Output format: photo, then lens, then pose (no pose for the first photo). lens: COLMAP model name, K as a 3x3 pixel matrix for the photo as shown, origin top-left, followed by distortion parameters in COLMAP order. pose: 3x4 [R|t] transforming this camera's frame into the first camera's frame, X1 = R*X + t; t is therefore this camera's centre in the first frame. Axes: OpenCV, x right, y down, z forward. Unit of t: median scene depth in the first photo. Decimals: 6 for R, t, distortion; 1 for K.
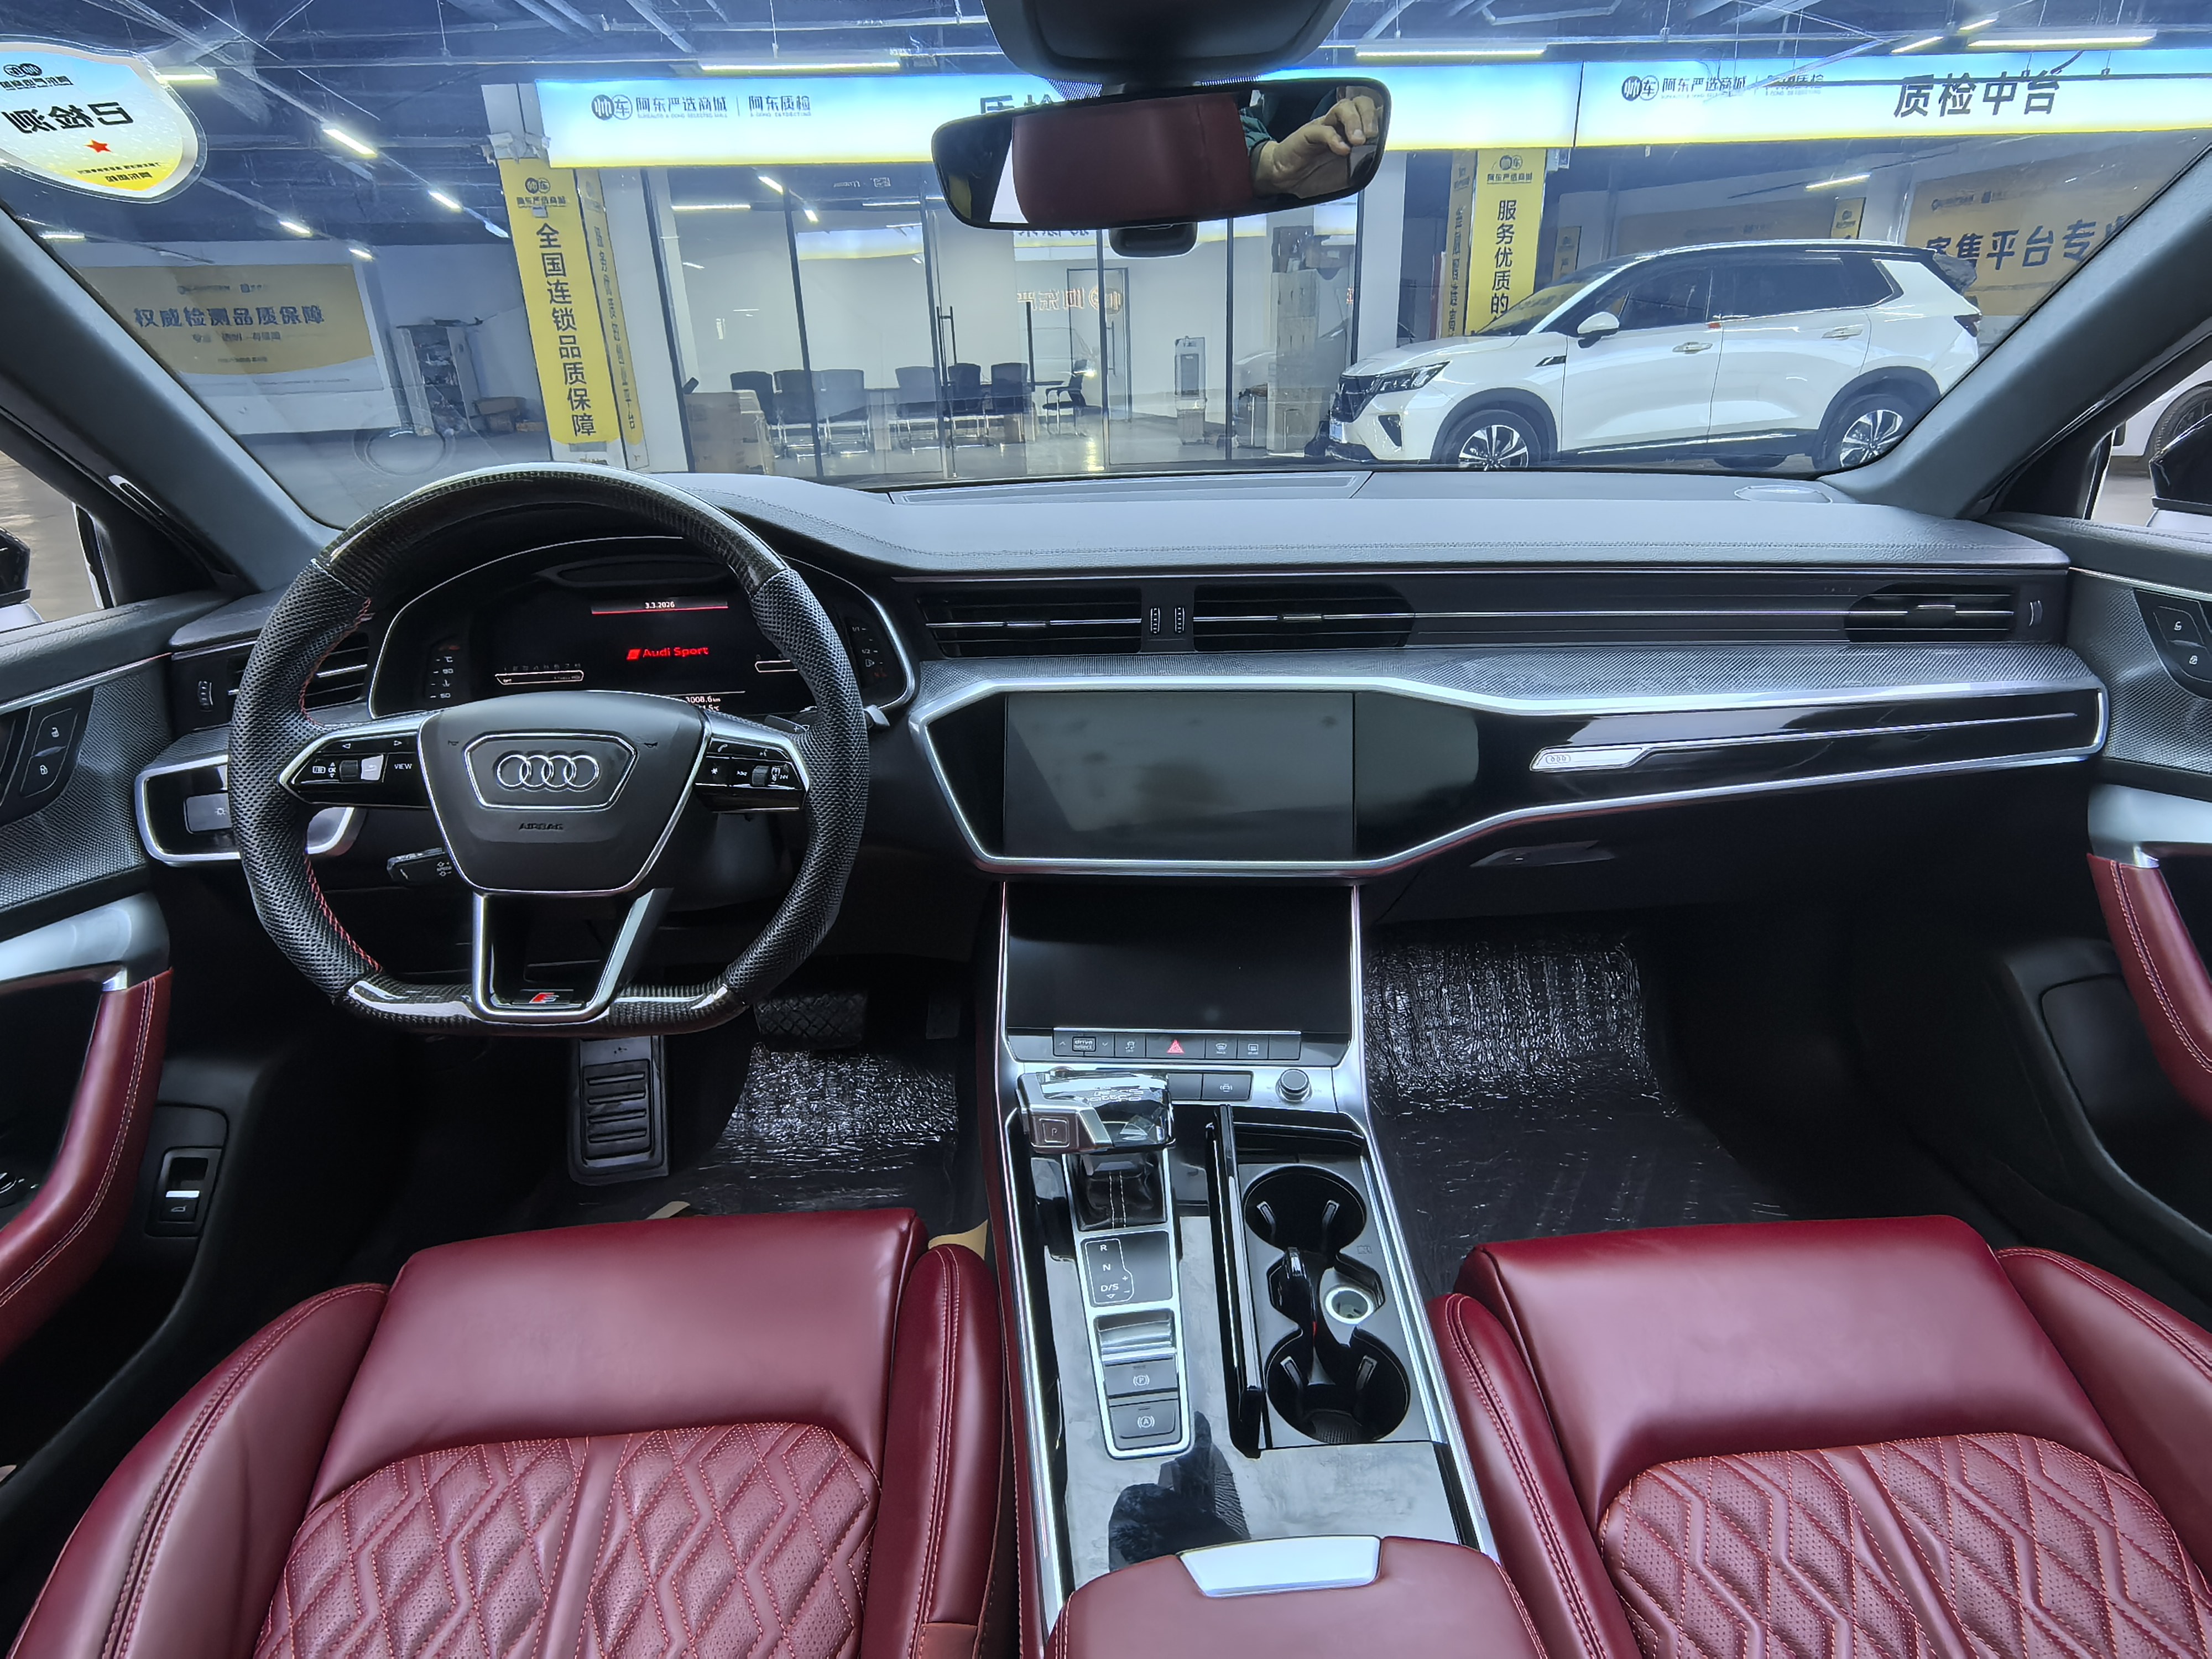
lens RADIAL K [[1176.7, 0, 1106.0], [0, 1176.7, 829.5], [0, 0, 1]] dist [-0.003473, 0.001104]
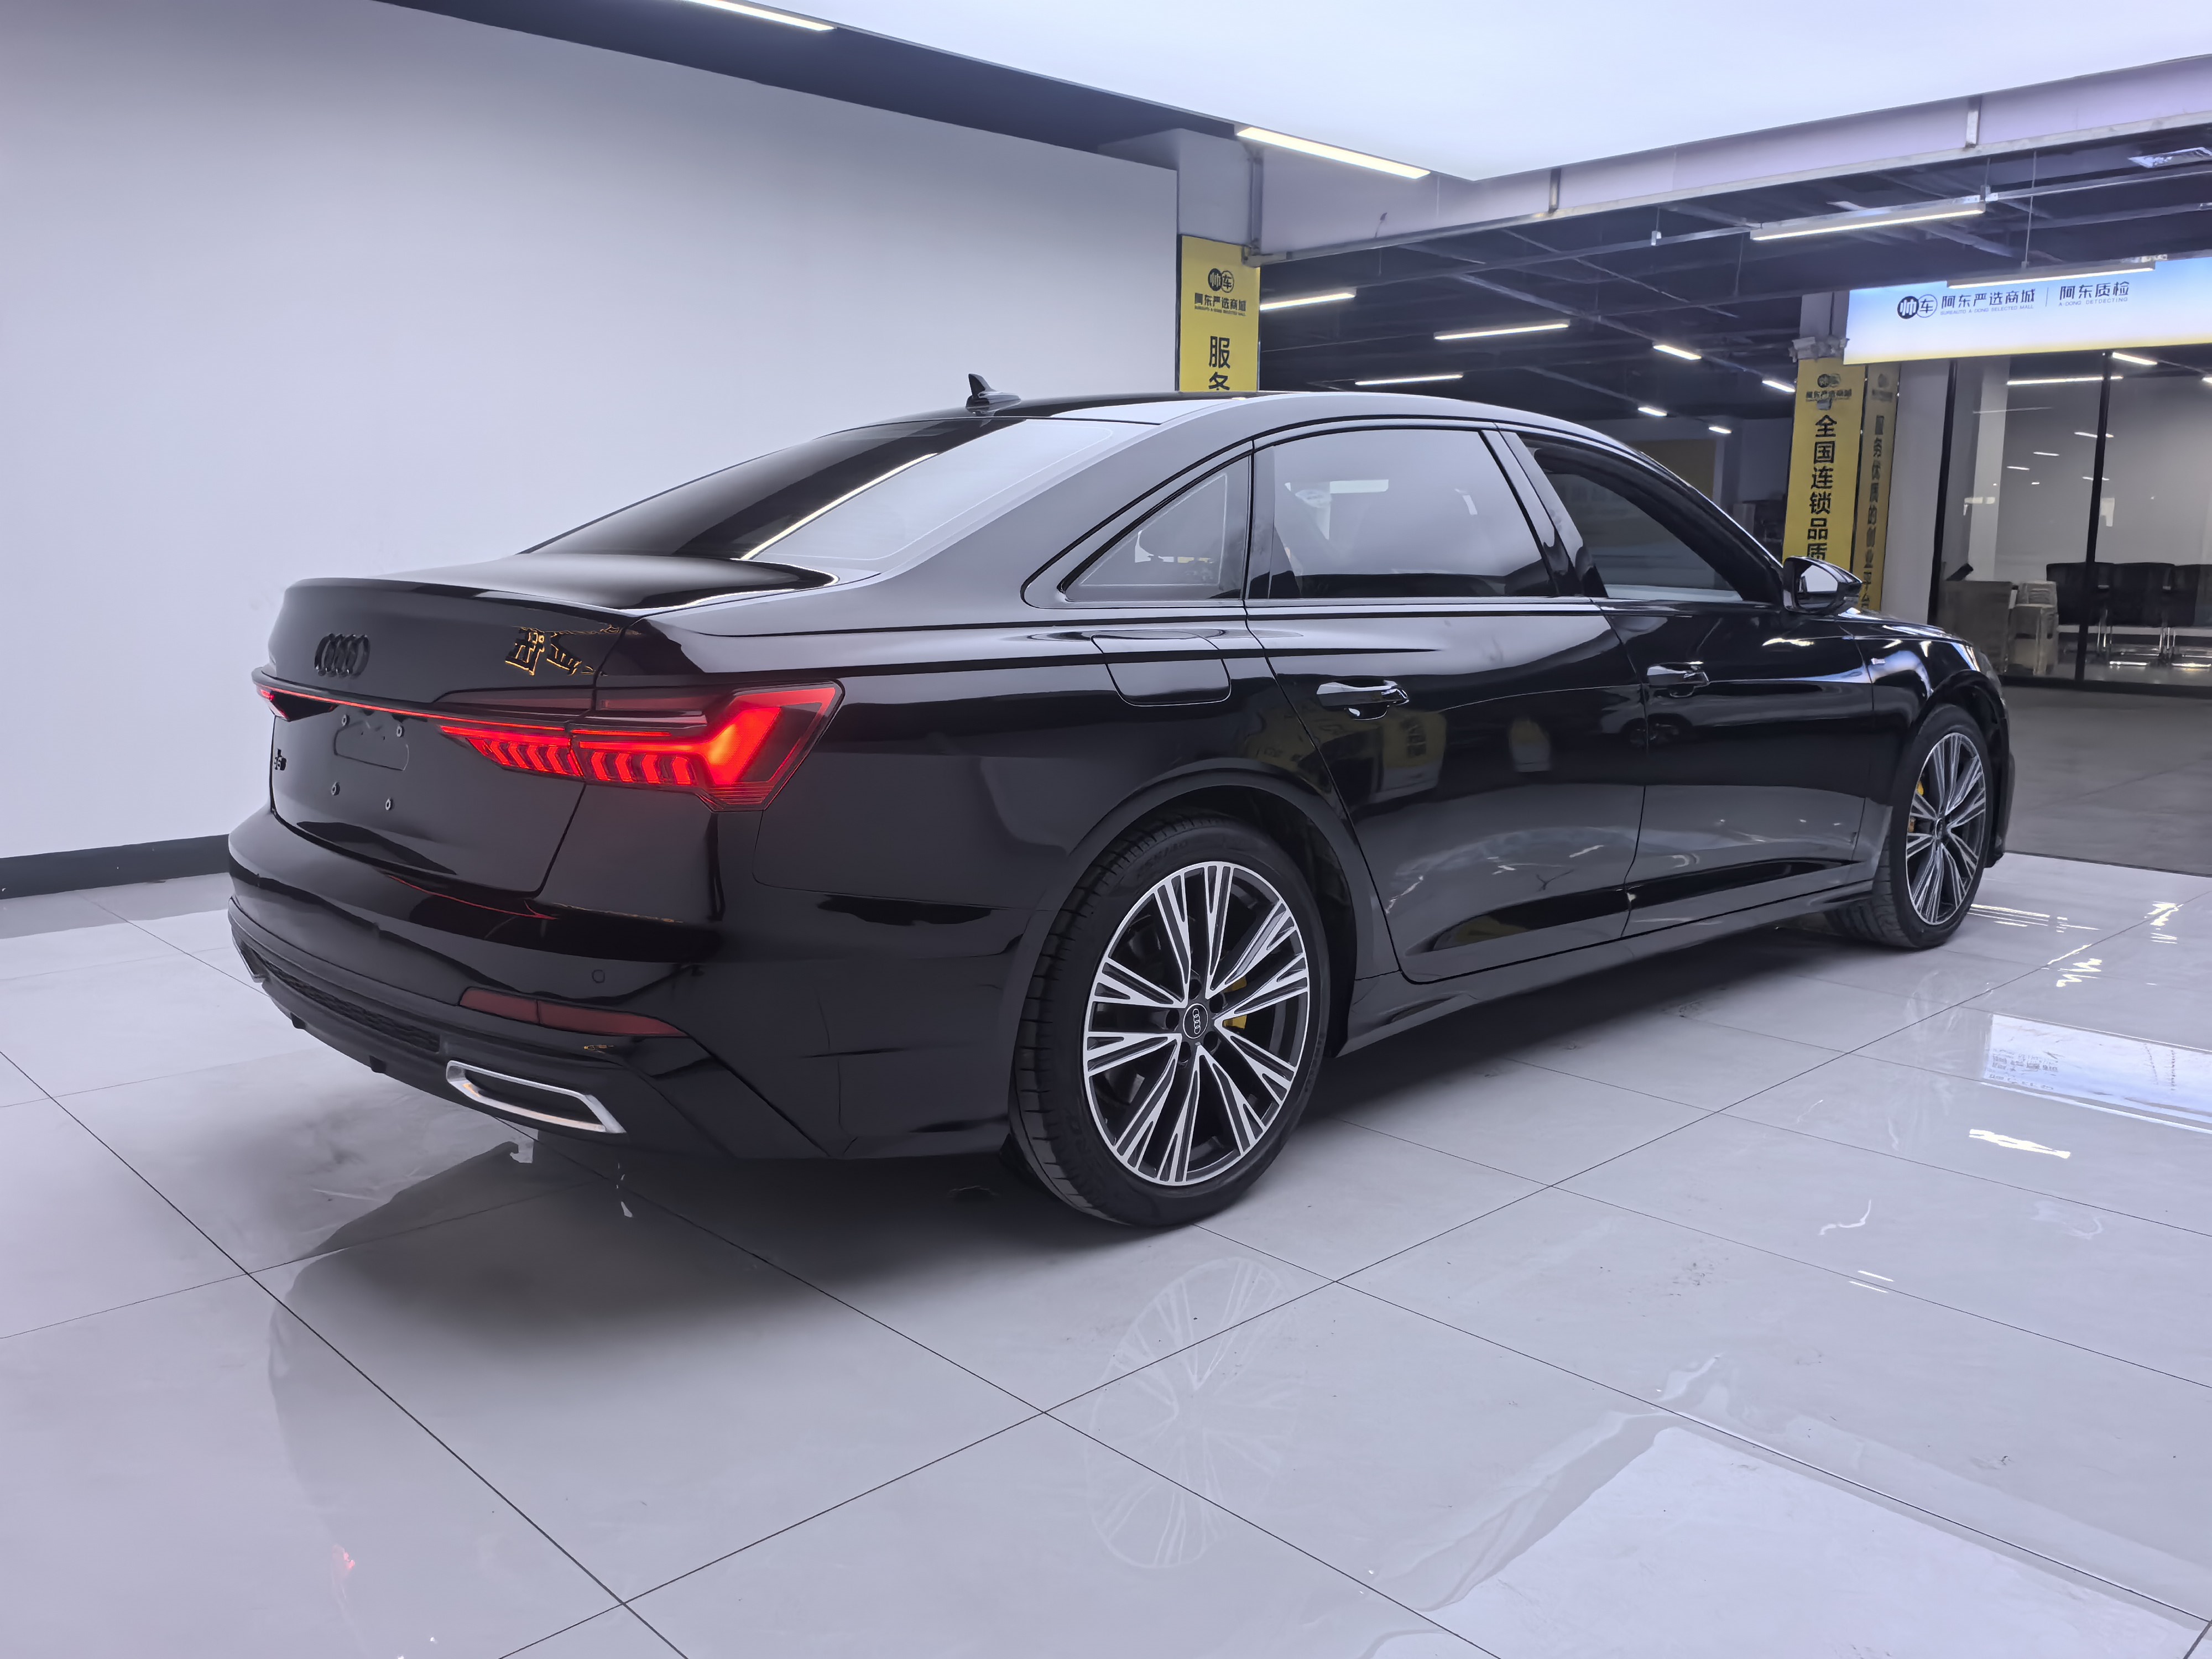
lens RADIAL K [[1781.2, 0, 1106.0], [0, 1781.2, 829.5], [0, 0, 1]] dist [0.035243, -0.065964]
pose [[0.630310, 0.154216, -0.760872, 0.343035], [-0.316636, 0.945918, -0.070581, 0.123446], [0.708838, 0.285407, 0.645052, -0.320009]]
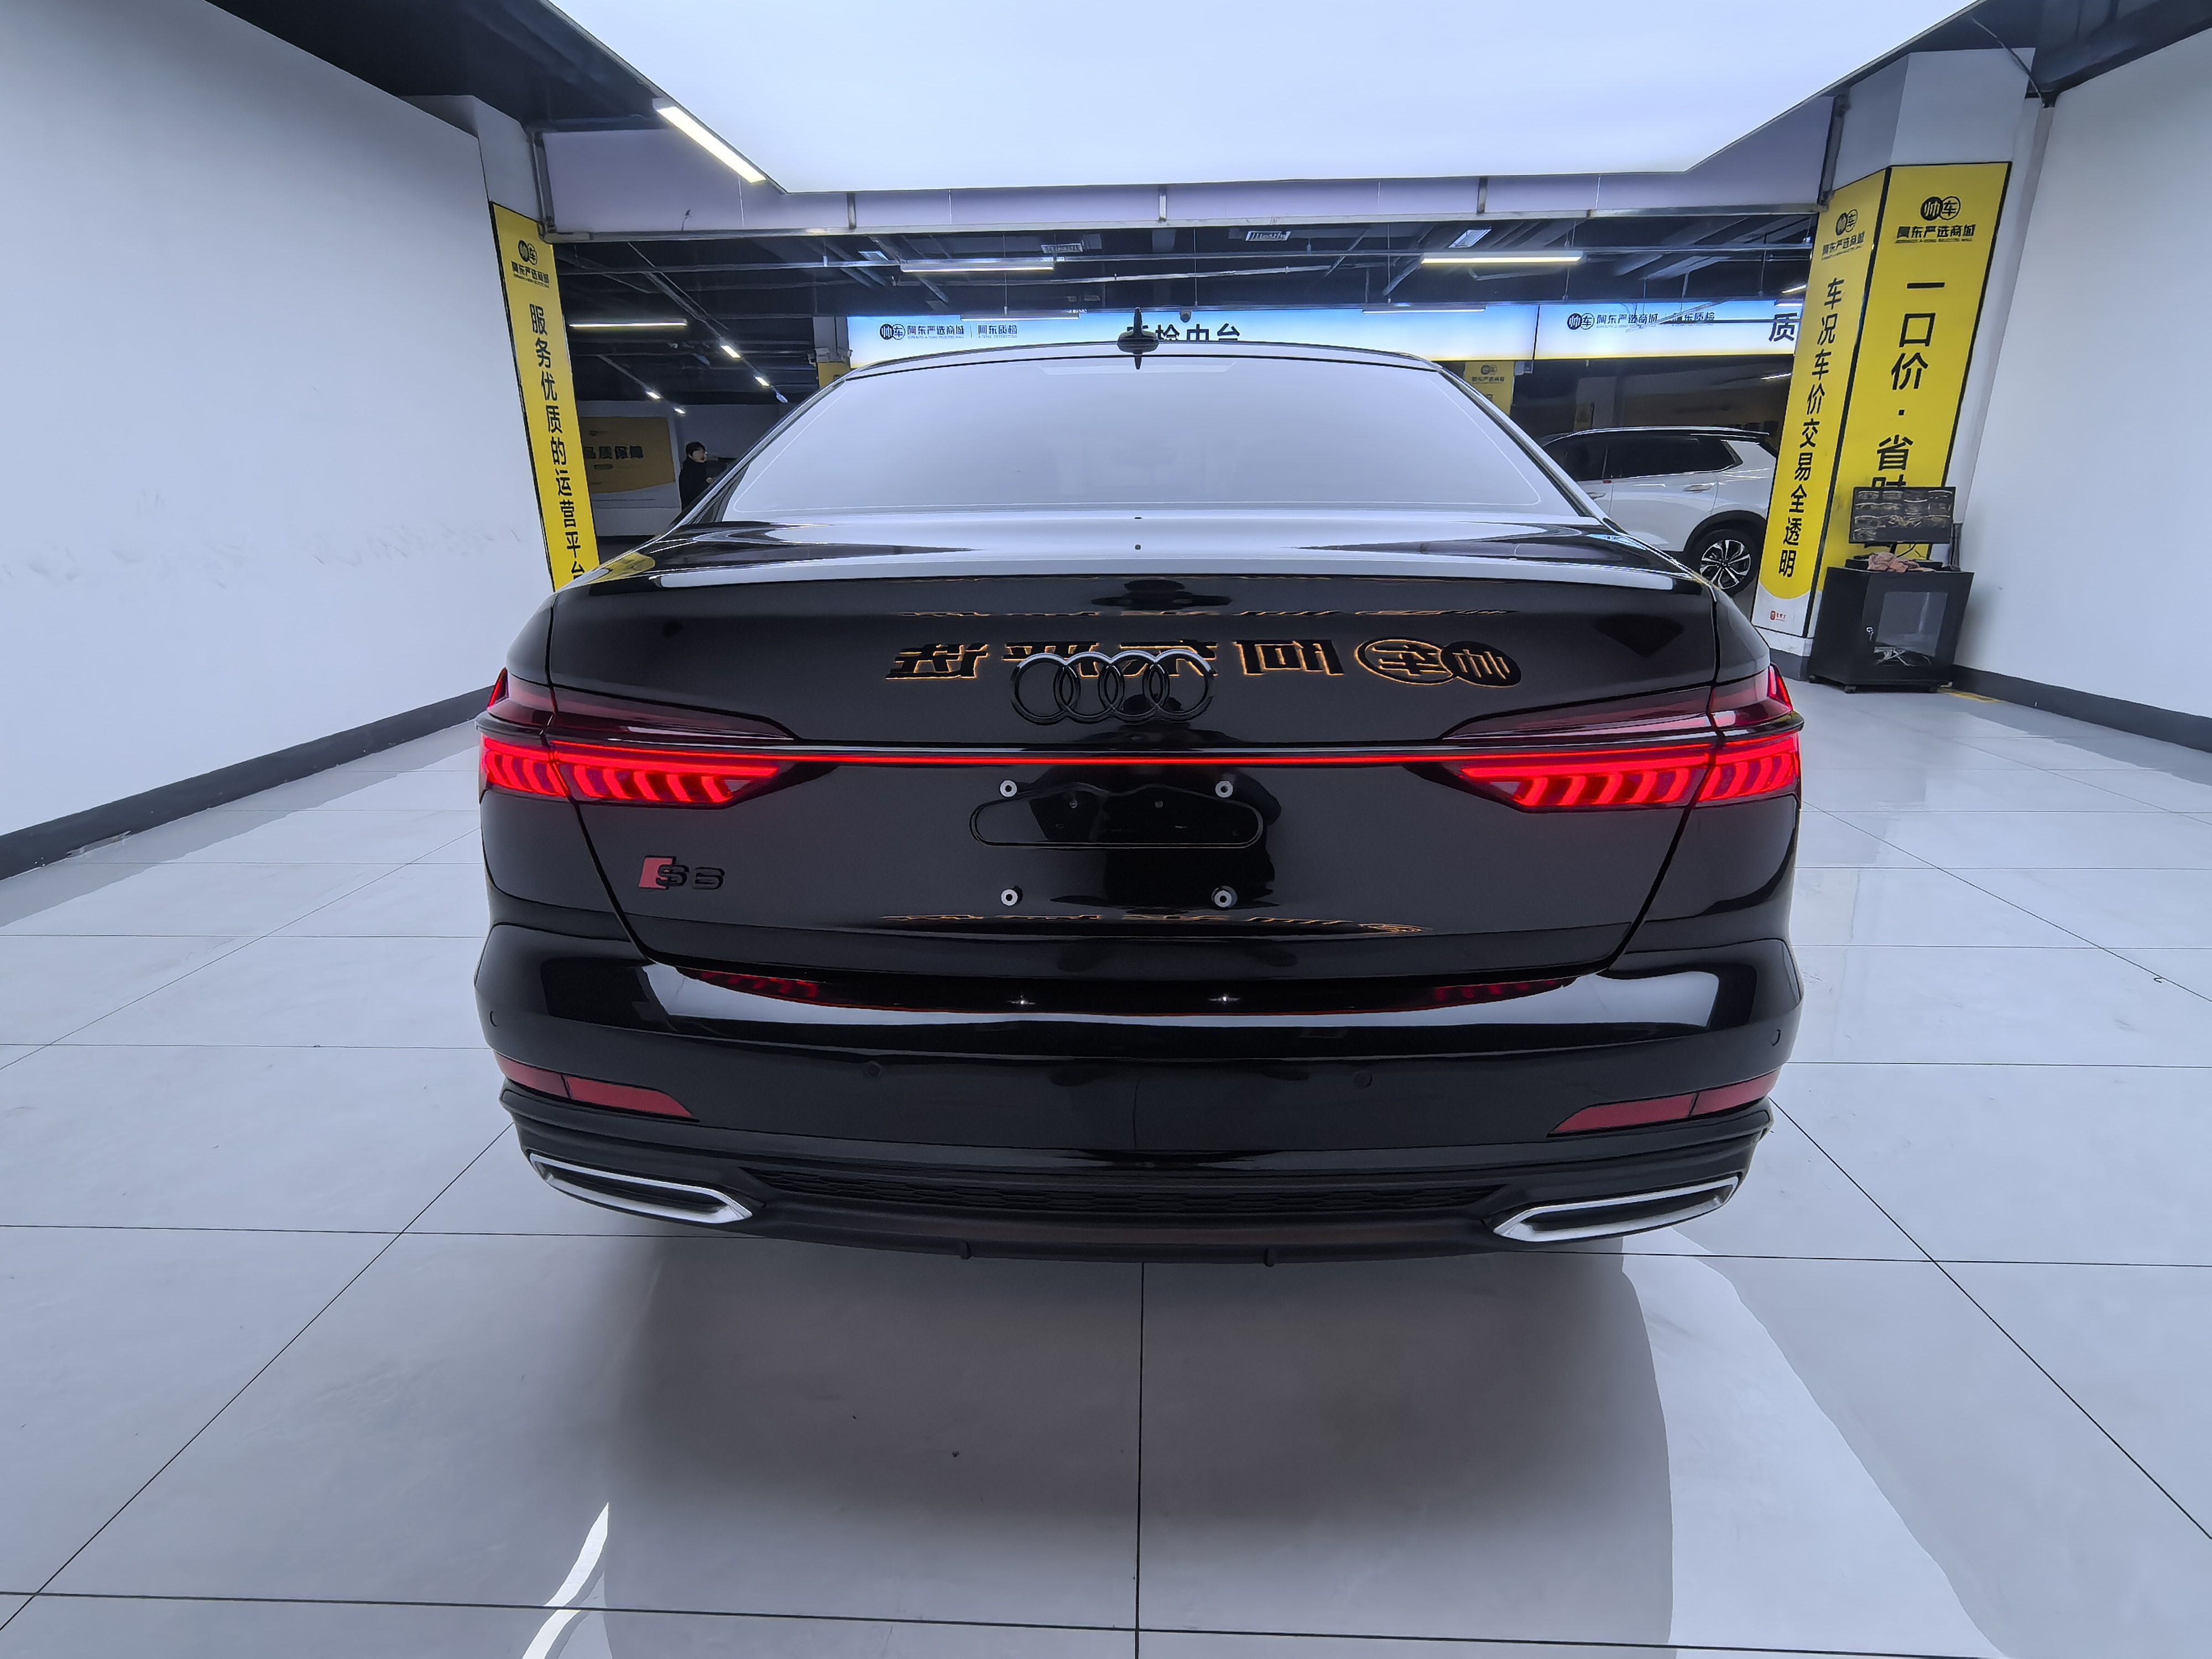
lens RADIAL K [[1091.7, 0, 1097.7], [0, 1091.7, 838.2], [0, 0, 1]] dist [-0.001574, 0.000346]
pose [[0.992804, 0.055732, -0.105988, 0.040944], [-0.063897, 0.995114, -0.075271, 0.139085], [0.101275, 0.081501, 0.991514, -0.334463]]
